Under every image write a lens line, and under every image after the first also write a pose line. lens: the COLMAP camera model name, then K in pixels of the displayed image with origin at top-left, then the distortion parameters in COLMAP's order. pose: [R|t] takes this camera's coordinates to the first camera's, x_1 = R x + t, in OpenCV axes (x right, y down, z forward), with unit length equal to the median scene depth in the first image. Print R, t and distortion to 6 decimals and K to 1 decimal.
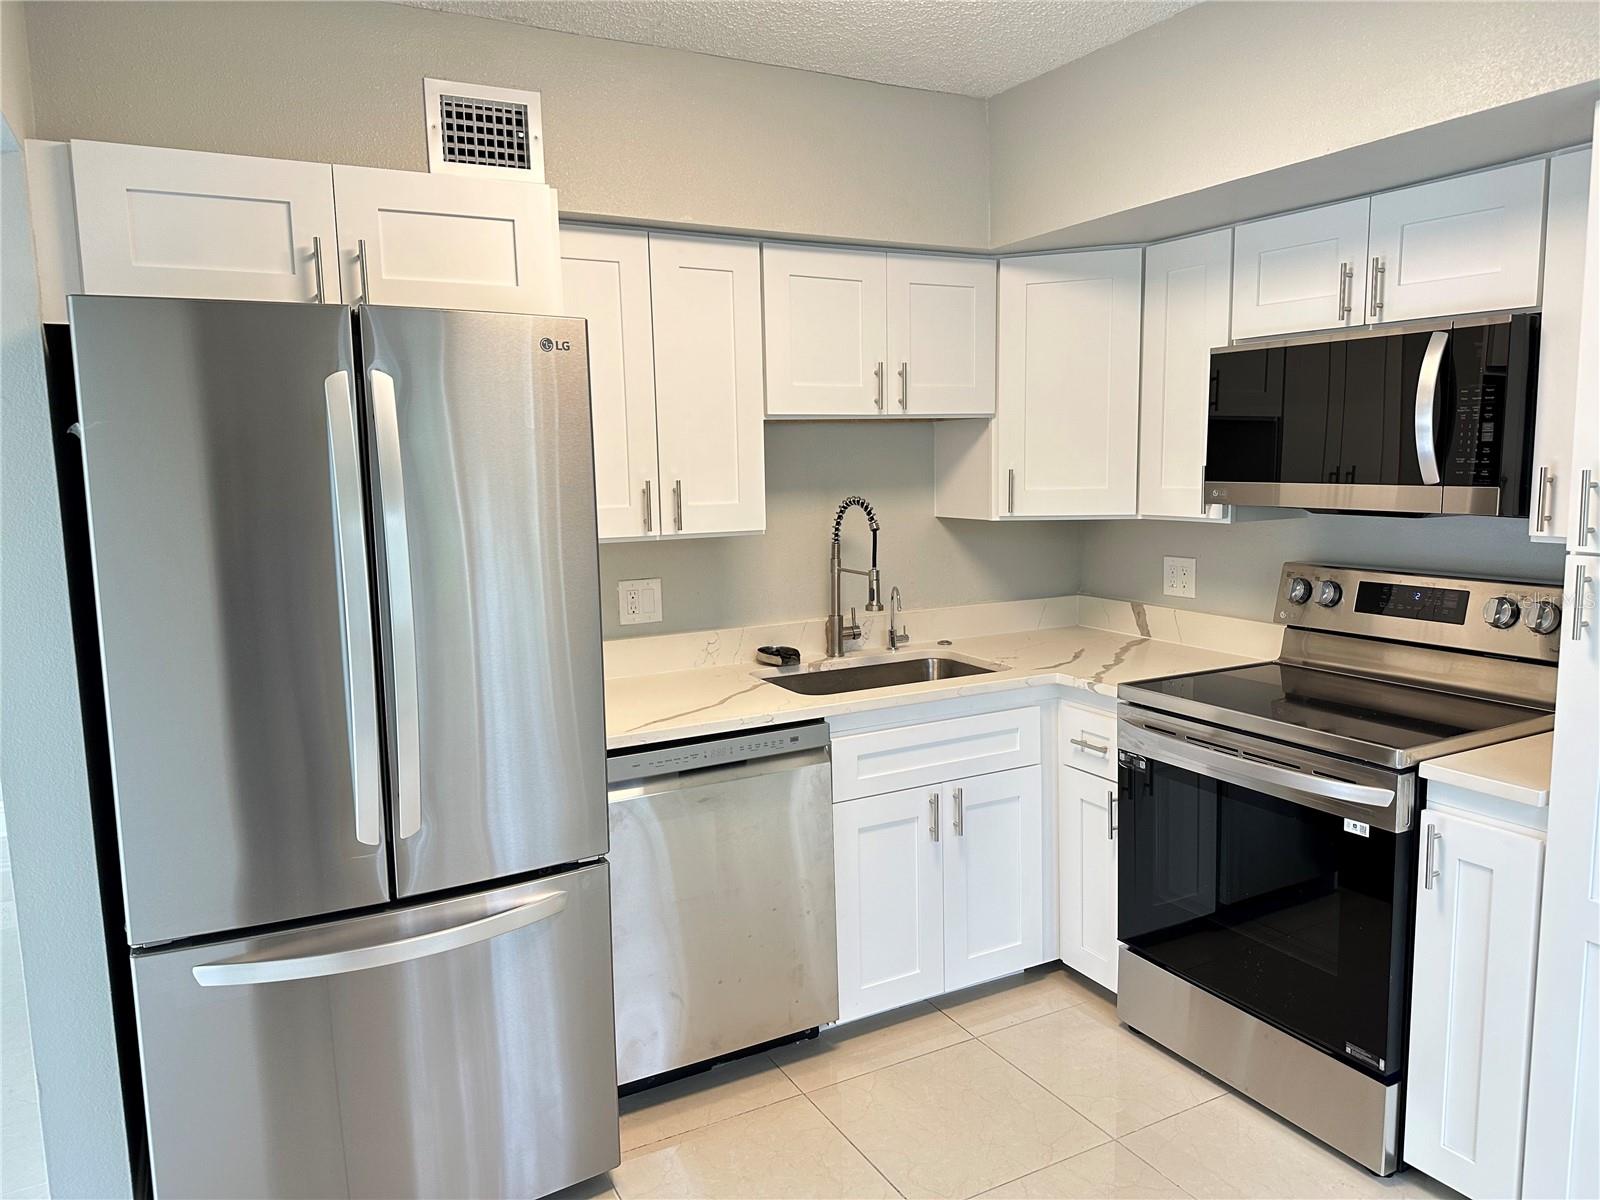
lens RADIAL K [[1143.1, 0, 815.0], [0, 1143.1, 609.7], [0, 0, 1]] dist [0.065107, -0.064679]
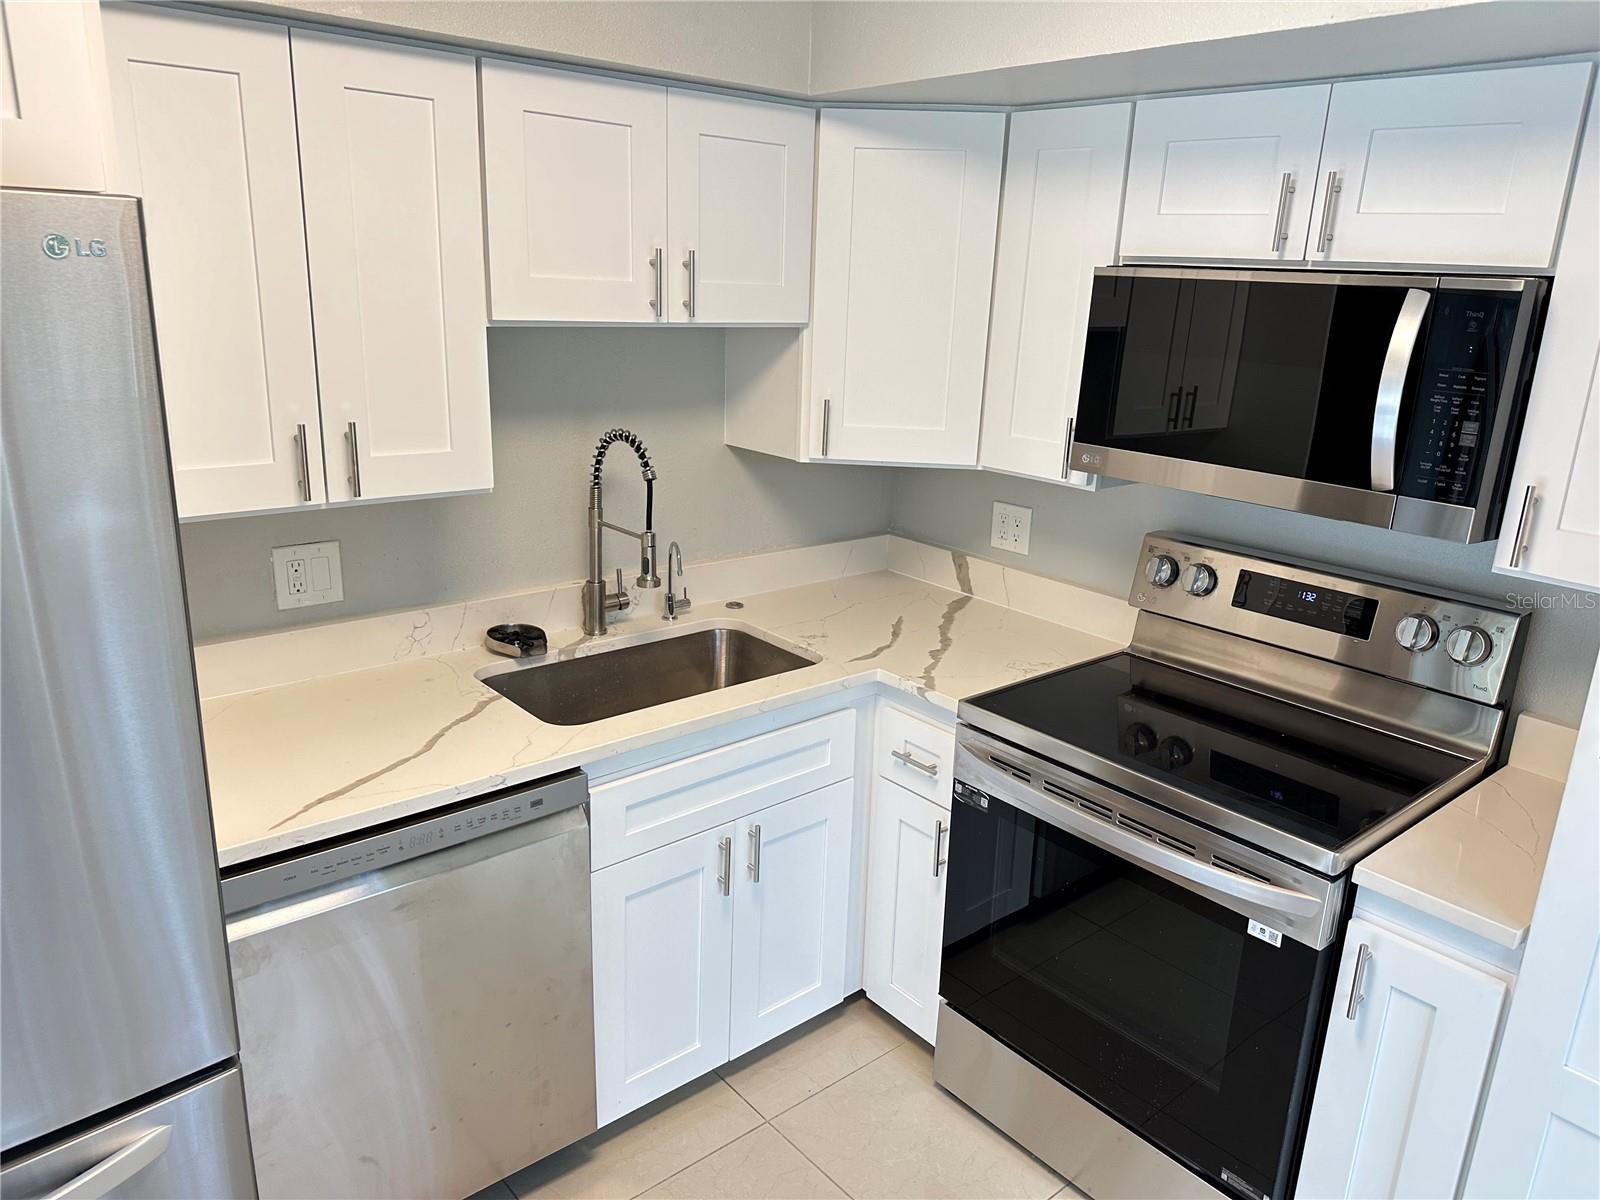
lens RADIAL K [[1143.1, 0, 808.6], [0, 1143.1, 616.4], [0, 0, 1]] dist [0.065107, -0.064679]
pose [[0.978875, -0.001090, 0.204457, 0.001111], [-0.030801, 0.987788, 0.152732, -0.107093], [-0.202127, -0.155803, 0.966887, 0.260134]]
